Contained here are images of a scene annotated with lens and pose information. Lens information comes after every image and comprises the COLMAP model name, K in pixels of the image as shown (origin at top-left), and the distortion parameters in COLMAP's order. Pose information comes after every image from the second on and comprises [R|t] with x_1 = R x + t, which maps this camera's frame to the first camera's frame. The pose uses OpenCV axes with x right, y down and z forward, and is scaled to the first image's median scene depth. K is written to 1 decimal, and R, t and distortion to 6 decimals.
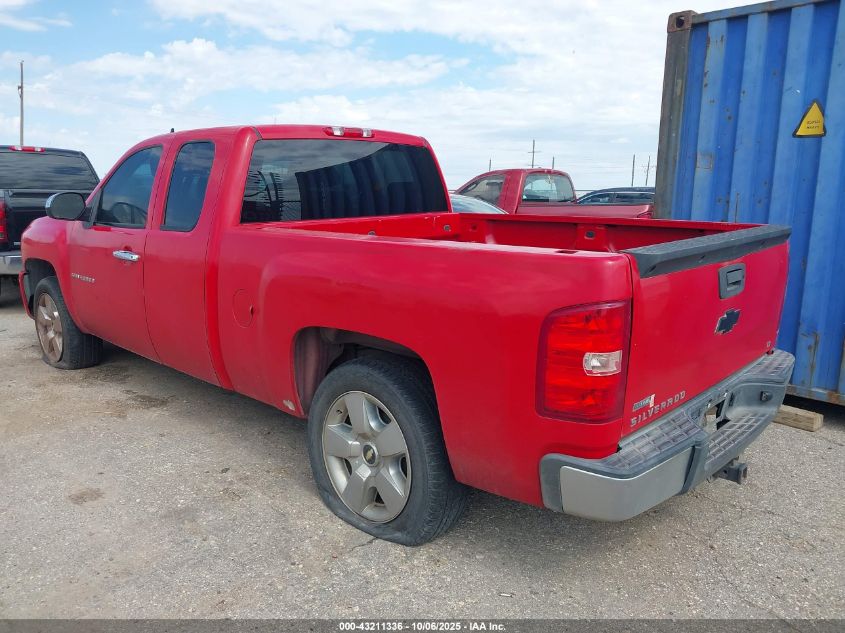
lens RADIAL K [[658.9, 0, 419.7], [0, 658.9, 317.7], [0, 0, 1]] dist [0.008799, -0.019350]
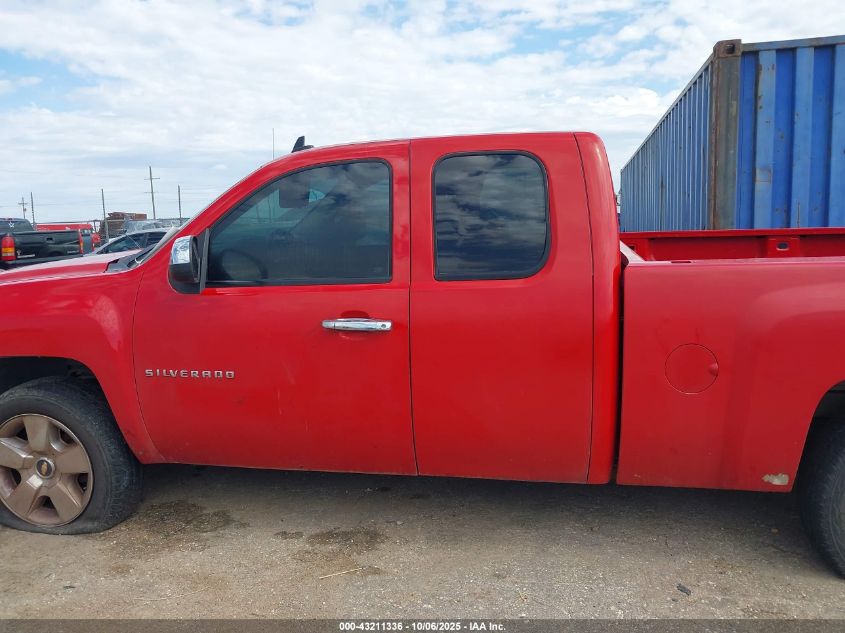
lens RADIAL K [[658.9, 0, 416.6], [0, 658.9, 315.7], [0, 0, 1]] dist [0.008799, -0.019350]
pose [[0.844818, -0.121073, 0.521176, -0.691566], [0.142284, 0.989826, -0.000697, -0.088851], [-0.515789, 0.074744, 0.853449, 0.385492]]
